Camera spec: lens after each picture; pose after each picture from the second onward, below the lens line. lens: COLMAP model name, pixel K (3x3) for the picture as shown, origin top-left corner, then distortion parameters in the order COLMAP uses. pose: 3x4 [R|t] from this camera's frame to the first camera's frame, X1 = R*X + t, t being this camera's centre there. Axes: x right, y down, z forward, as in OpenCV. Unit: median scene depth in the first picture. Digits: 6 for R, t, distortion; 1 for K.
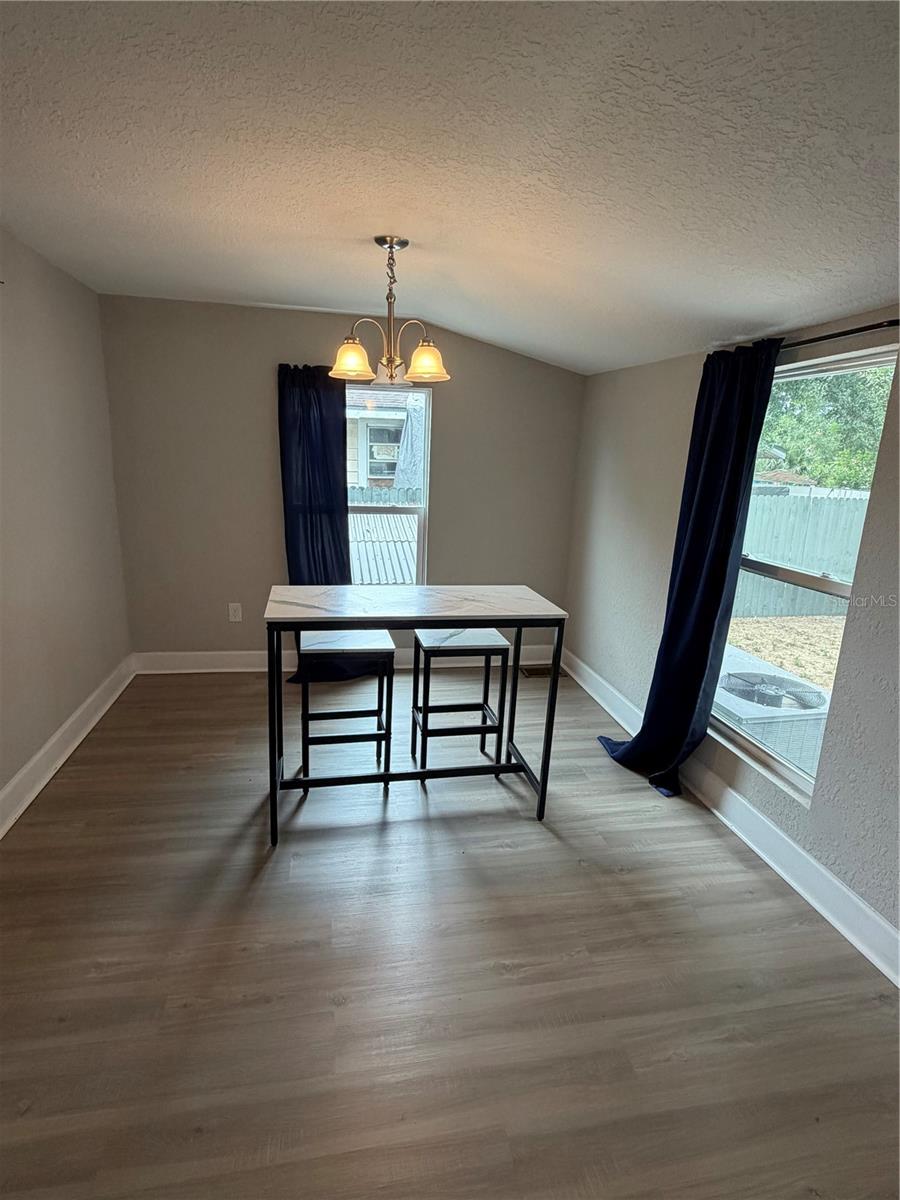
lens RADIAL K [[618.1, 0, 448.9], [0, 618.1, 600.7], [0, 0, 1]] dist [0.000463, -0.000910]
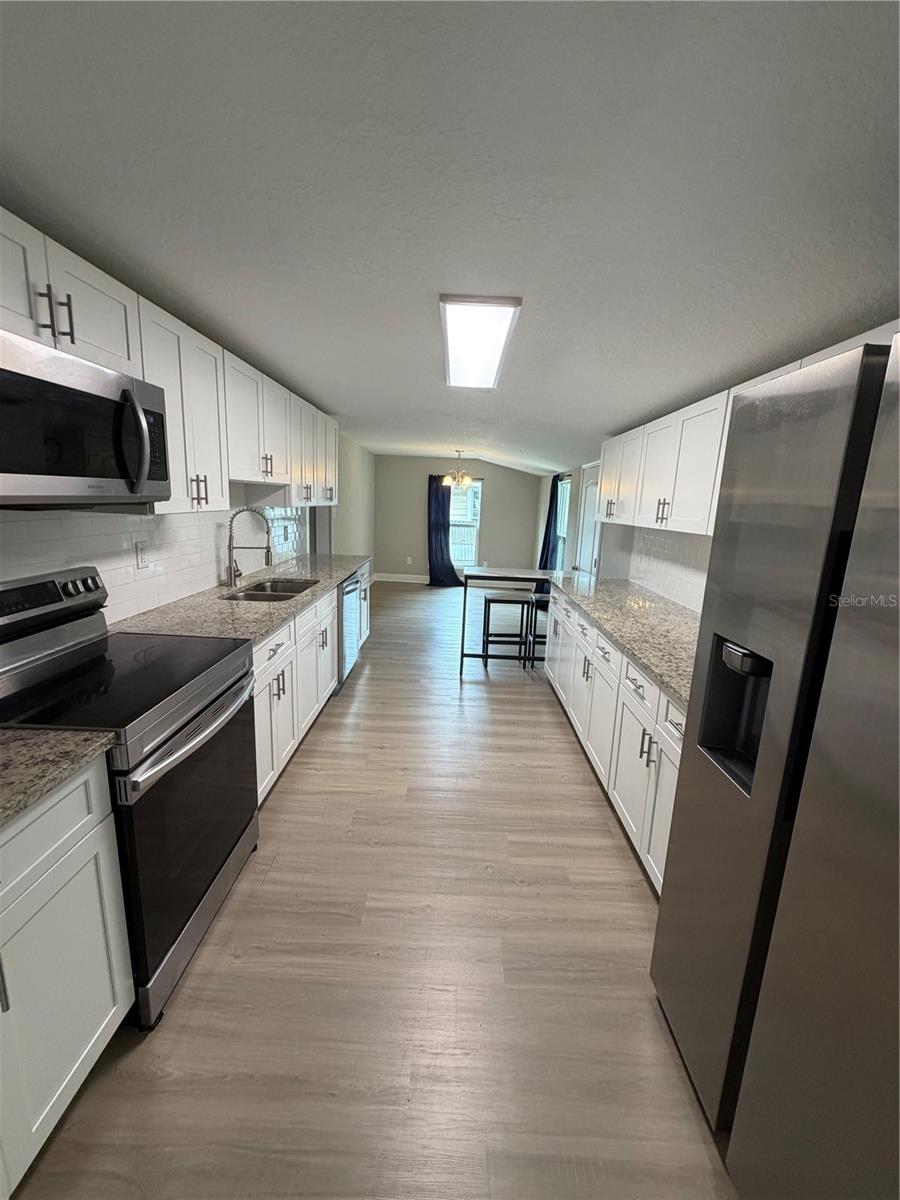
lens RADIAL K [[481.6, 0, 453.9], [0, 481.6, 595.9], [0, 0, 1]] dist [0.000535, 0.000029]
pose [[0.979237, 0.034155, -0.199821, 0.425476], [-0.045645, 0.997541, -0.053181, 0.402238], [0.197513, 0.061197, 0.978388, -1.562305]]
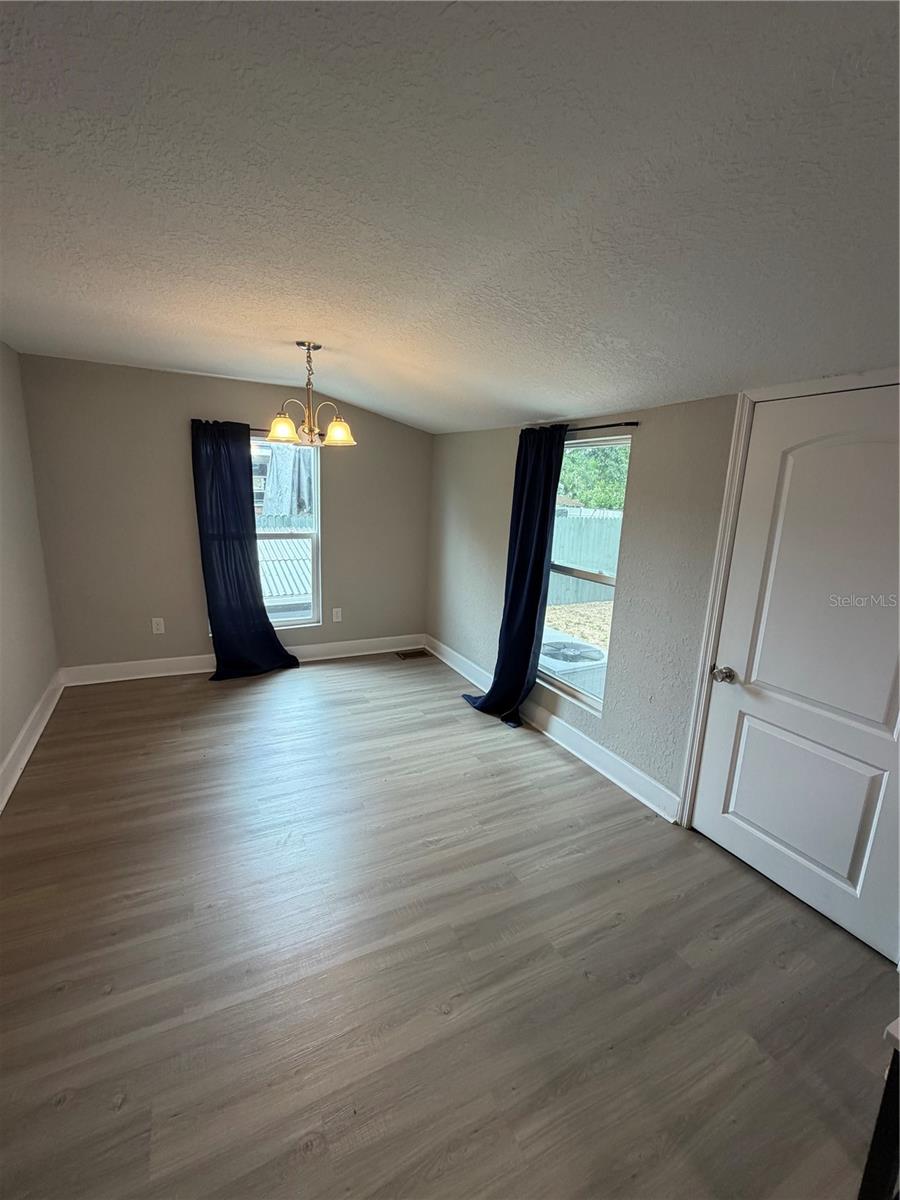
lens RADIAL K [[520.6, 0, 451.6], [0, 520.6, 596.9], [0, 0, 1]] dist [0.000975, 0.000221]
pose [[0.960048, -0.055868, 0.274203, -0.107331], [0.060163, 0.998162, -0.007274, 0.006961], [-0.273292, 0.023481, 0.961644, -0.151436]]
